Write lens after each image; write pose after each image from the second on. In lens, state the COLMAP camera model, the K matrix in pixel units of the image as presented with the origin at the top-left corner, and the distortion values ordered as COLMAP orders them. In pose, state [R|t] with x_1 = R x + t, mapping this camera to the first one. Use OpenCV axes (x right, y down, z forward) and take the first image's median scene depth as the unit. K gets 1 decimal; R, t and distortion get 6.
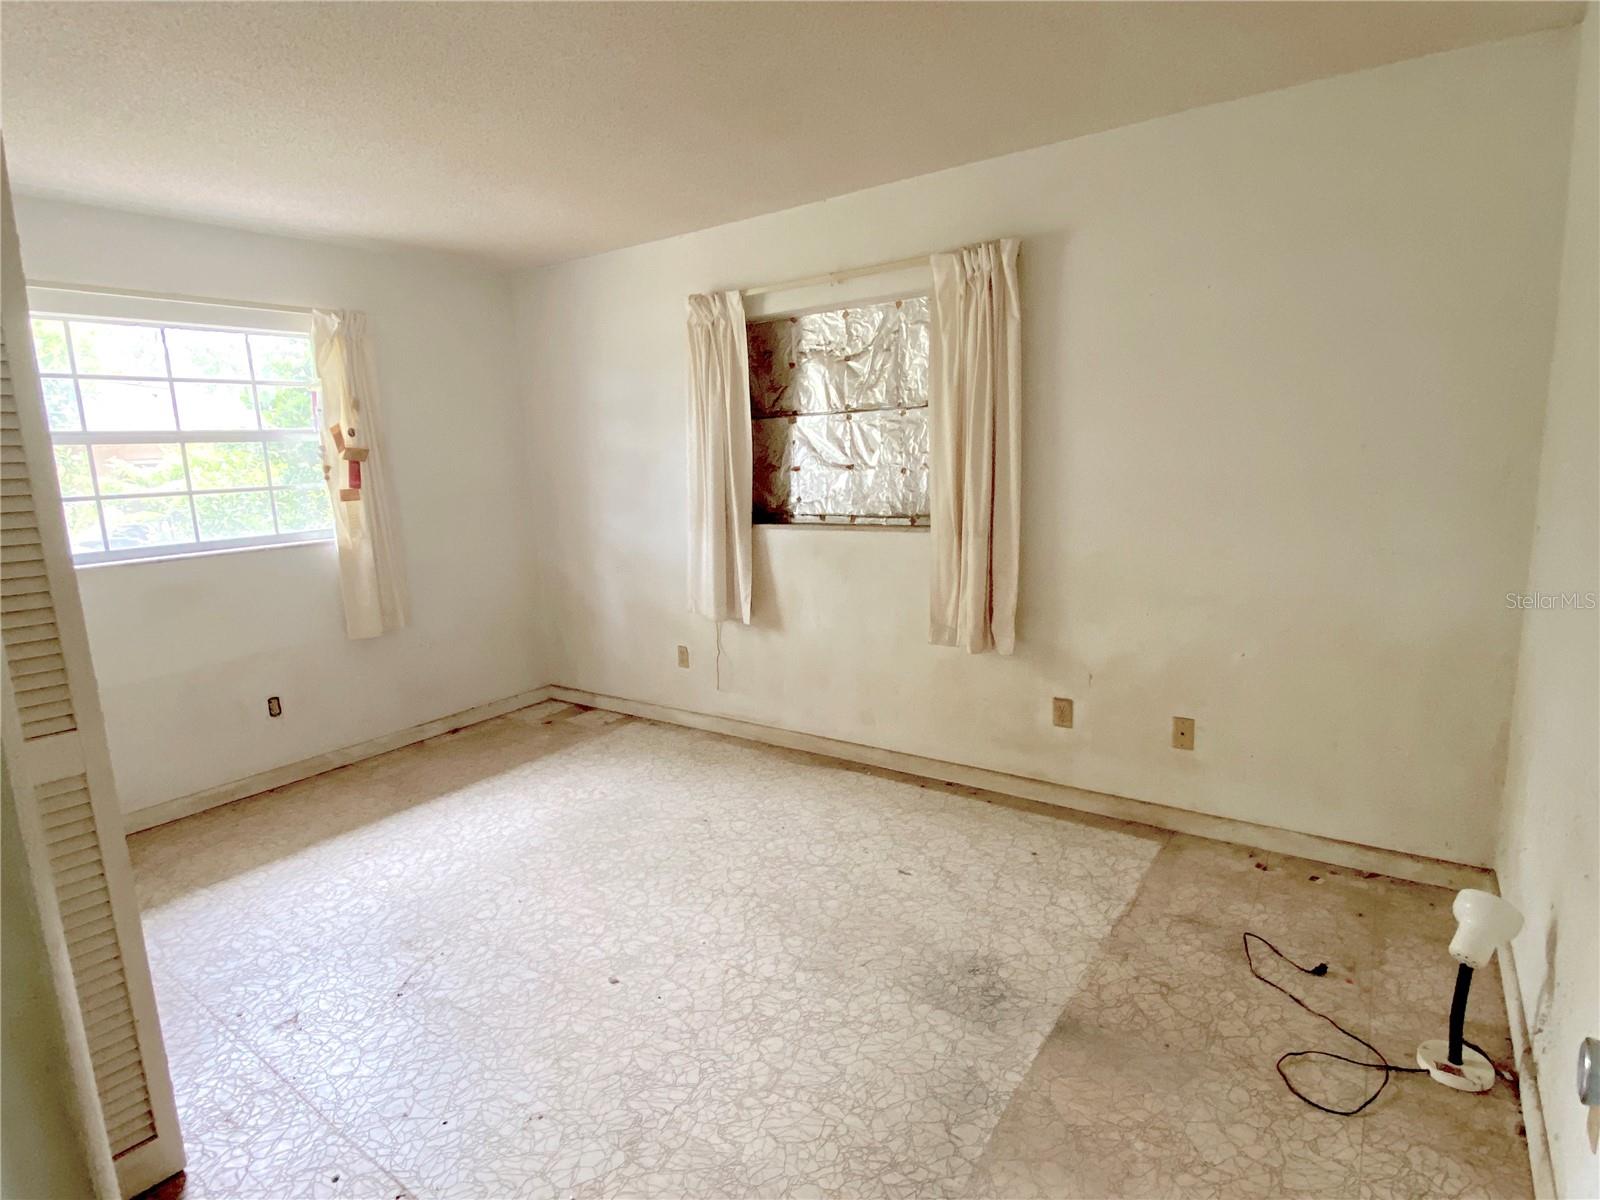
lens RADIAL K [[833.2, 0, 789.9], [0, 833.2, 601.4], [0, 0, 1]] dist [0.070442, -0.070563]
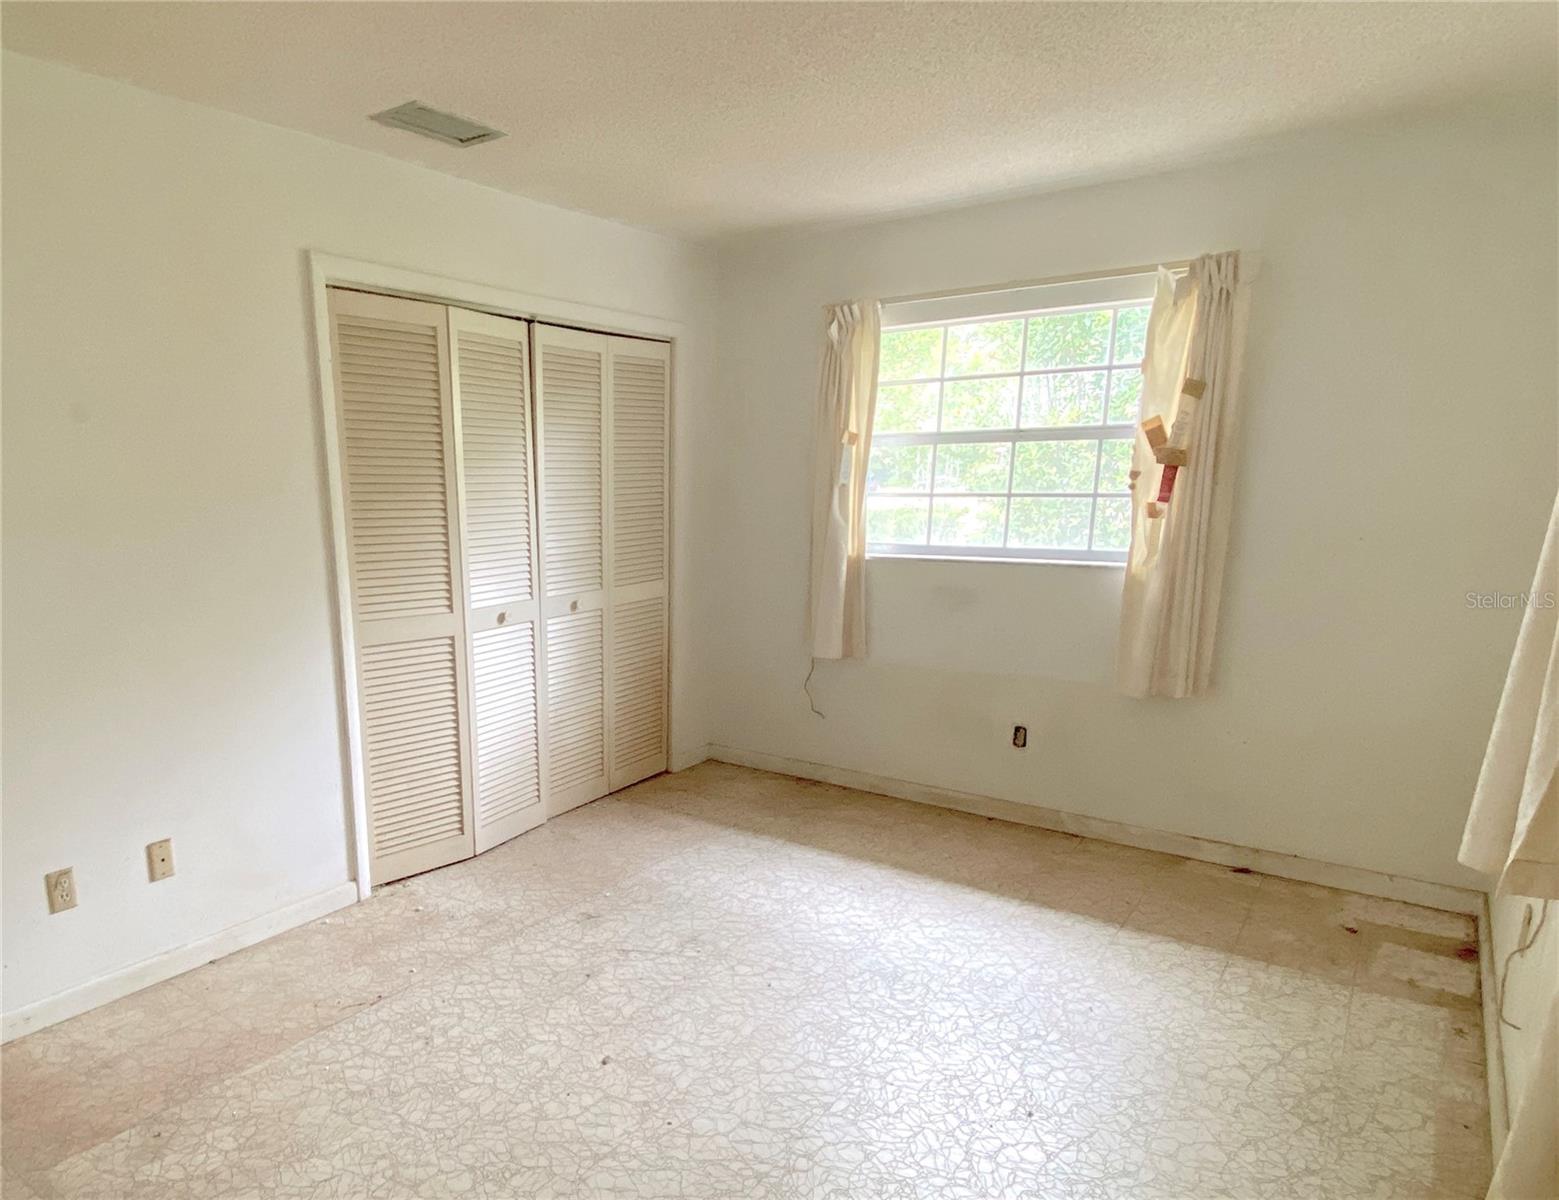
lens RADIAL K [[1108.8, 0, 775.6], [0, 1108.8, 738.7], [0, 0, 1]] dist [0.005784, 0.000655]
pose [[-0.072630, 0.269472, -0.960265, 0.536889], [-0.163689, 0.946532, 0.277999, -0.156349], [0.983835, 0.177376, -0.024637, 0.739264]]
